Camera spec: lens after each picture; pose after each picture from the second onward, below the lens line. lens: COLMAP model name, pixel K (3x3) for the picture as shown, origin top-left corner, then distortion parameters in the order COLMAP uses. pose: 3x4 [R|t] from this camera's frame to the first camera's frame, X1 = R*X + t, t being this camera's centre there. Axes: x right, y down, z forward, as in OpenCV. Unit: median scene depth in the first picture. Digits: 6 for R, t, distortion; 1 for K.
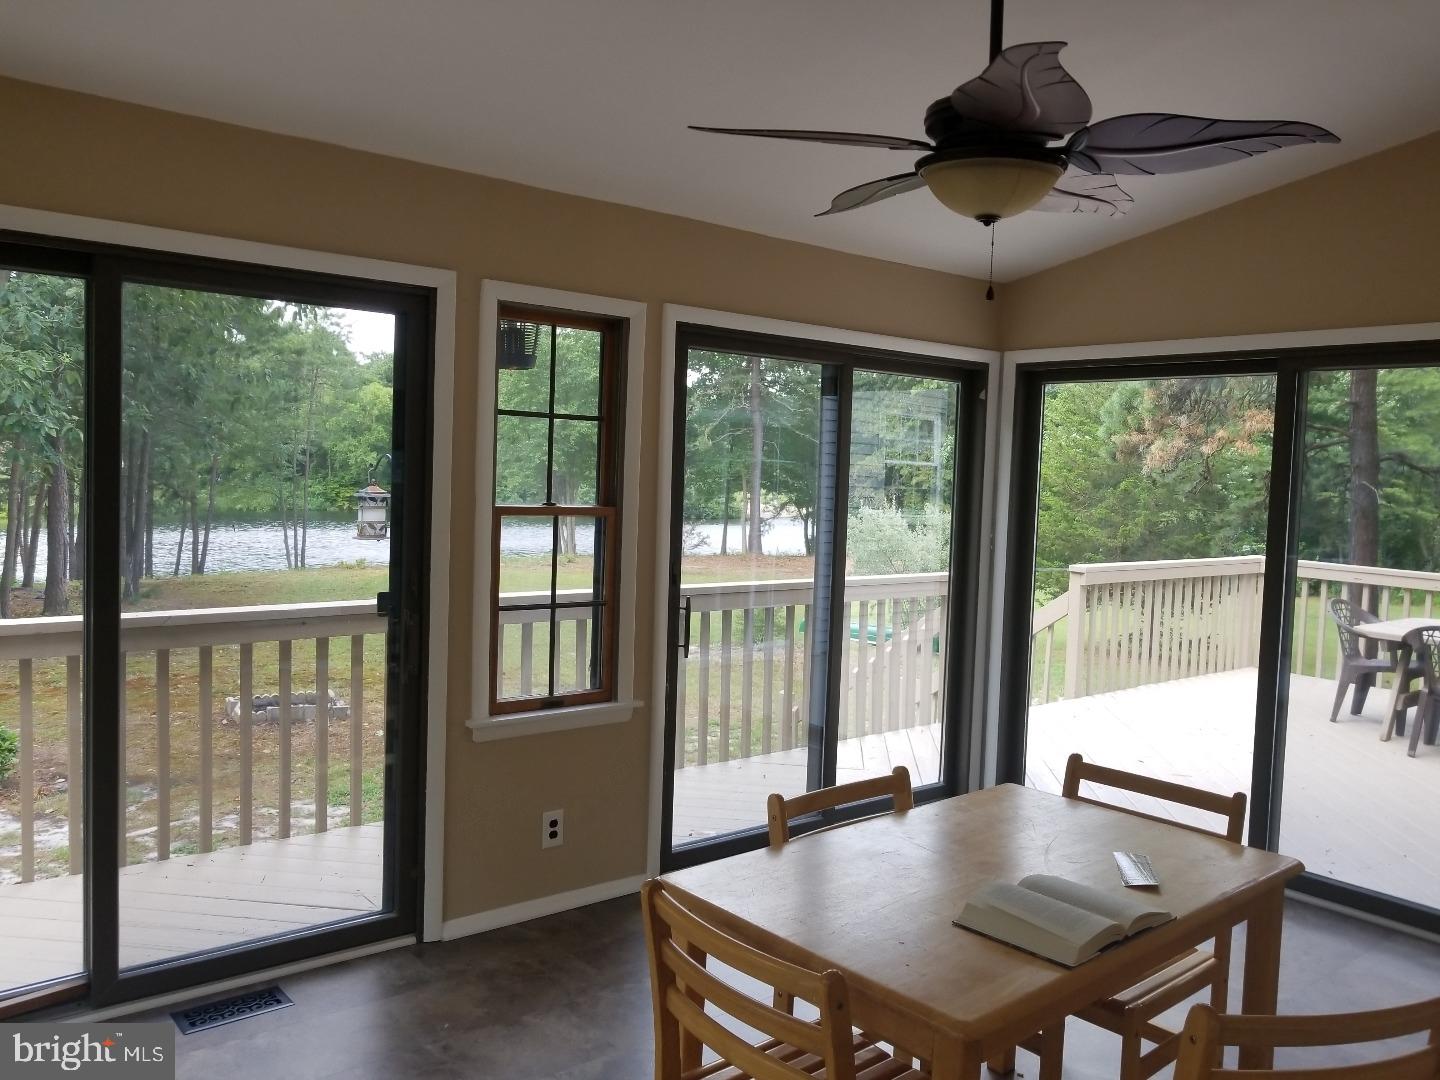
lens RADIAL K [[1171.0, 0, 720.0], [0, 1171.0, 540.0], [0, 0, 1]] dist [-0.012587, -0.004853]
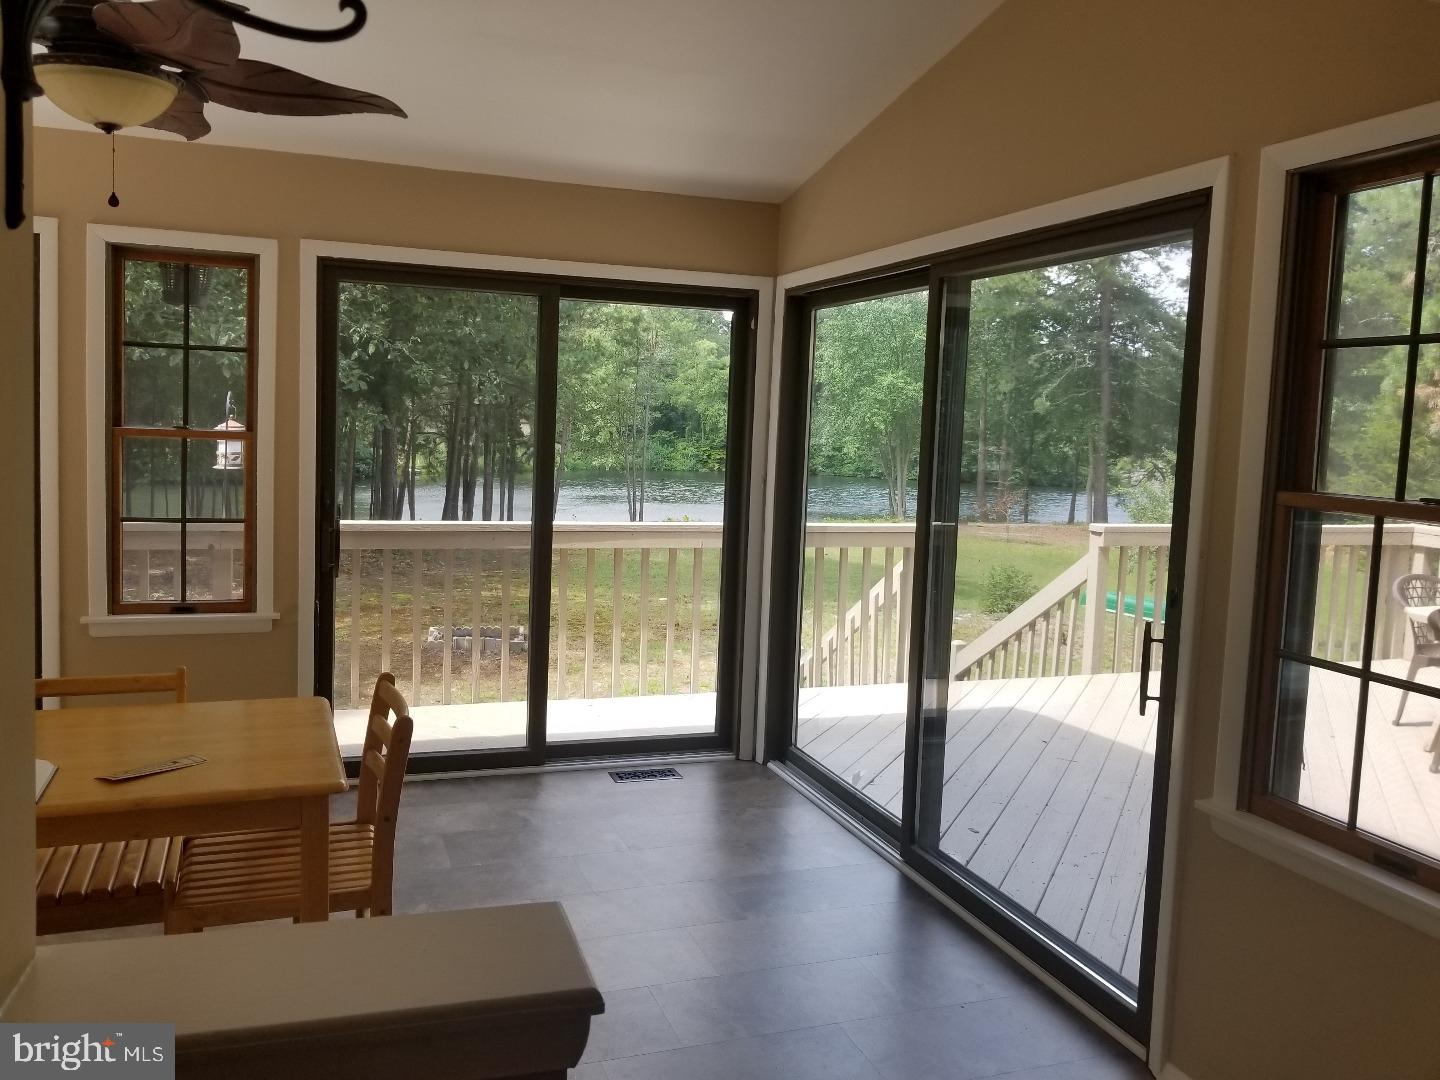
lens RADIAL K [[1171.0, 0, 720.0], [0, 1171.0, 540.0], [0, 0, 1]] dist [-0.012587, -0.004853]
pose [[0.939400, 0.036324, -0.340892, 0.678504], [-0.026801, 0.999109, 0.032605, 0.024230], [0.341772, -0.021493, 0.939537, 0.135952]]
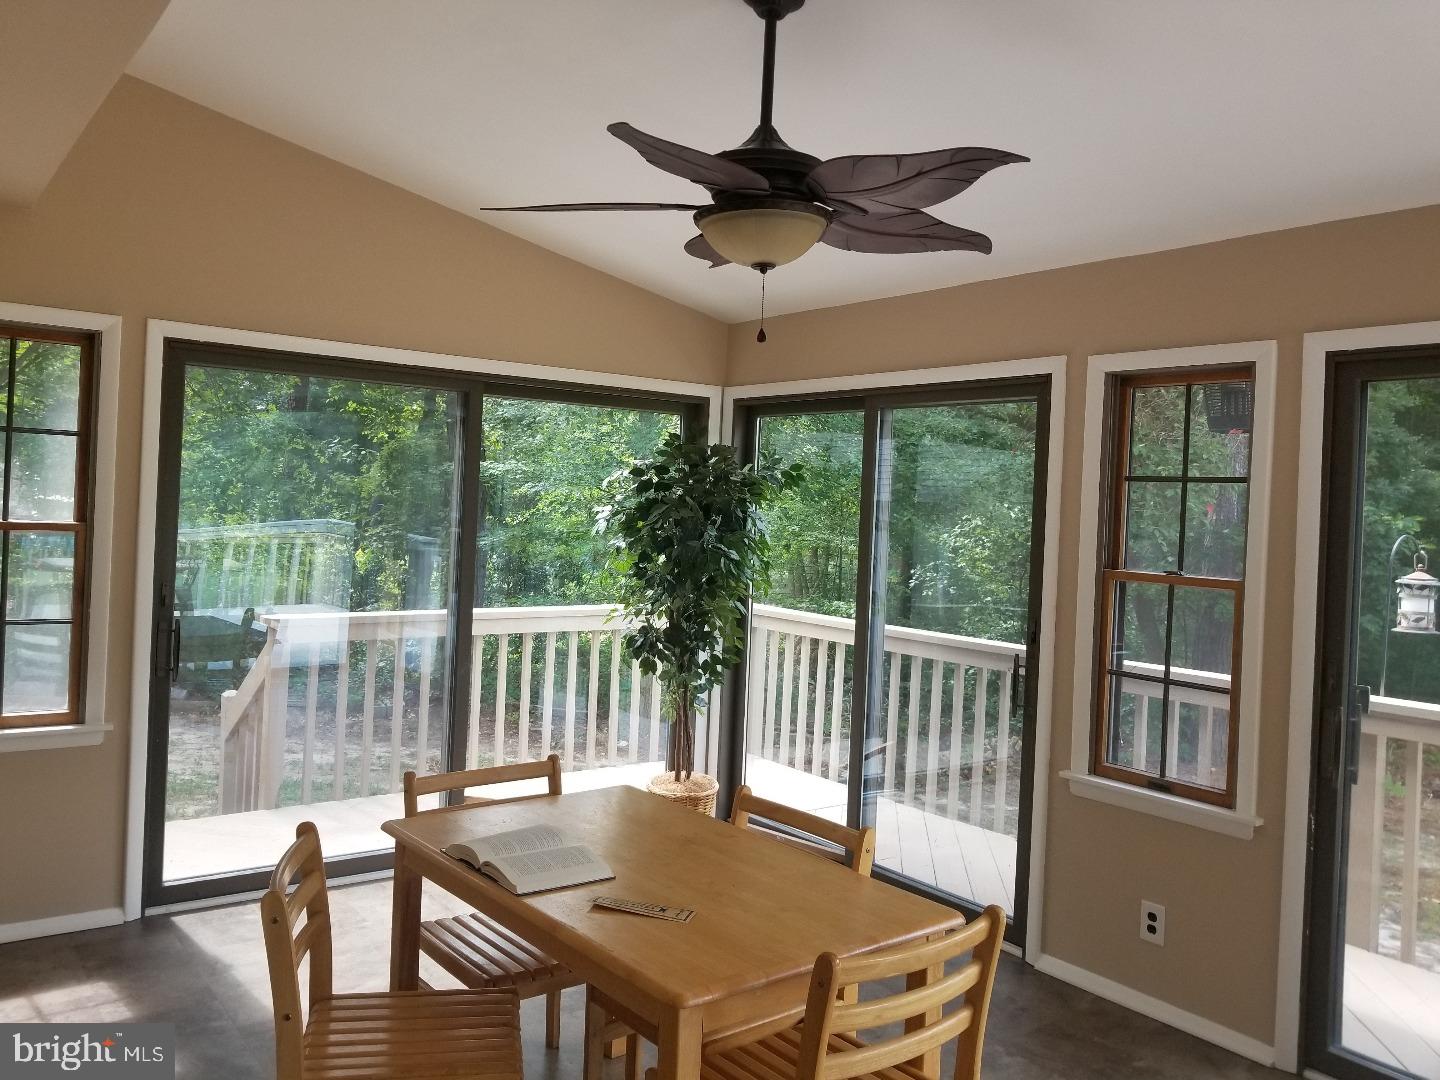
lens RADIAL K [[1188.2, 0, 720.0], [0, 1188.2, 540.0], [0, 0, 1]] dist [0.013009, 0.003691]
pose [[-0.067715, -0.006114, -0.997686, 0.801273], [-0.101893, 0.994795, 0.000819, -0.020468], [0.992488, 0.101712, -0.067985, 0.671836]]
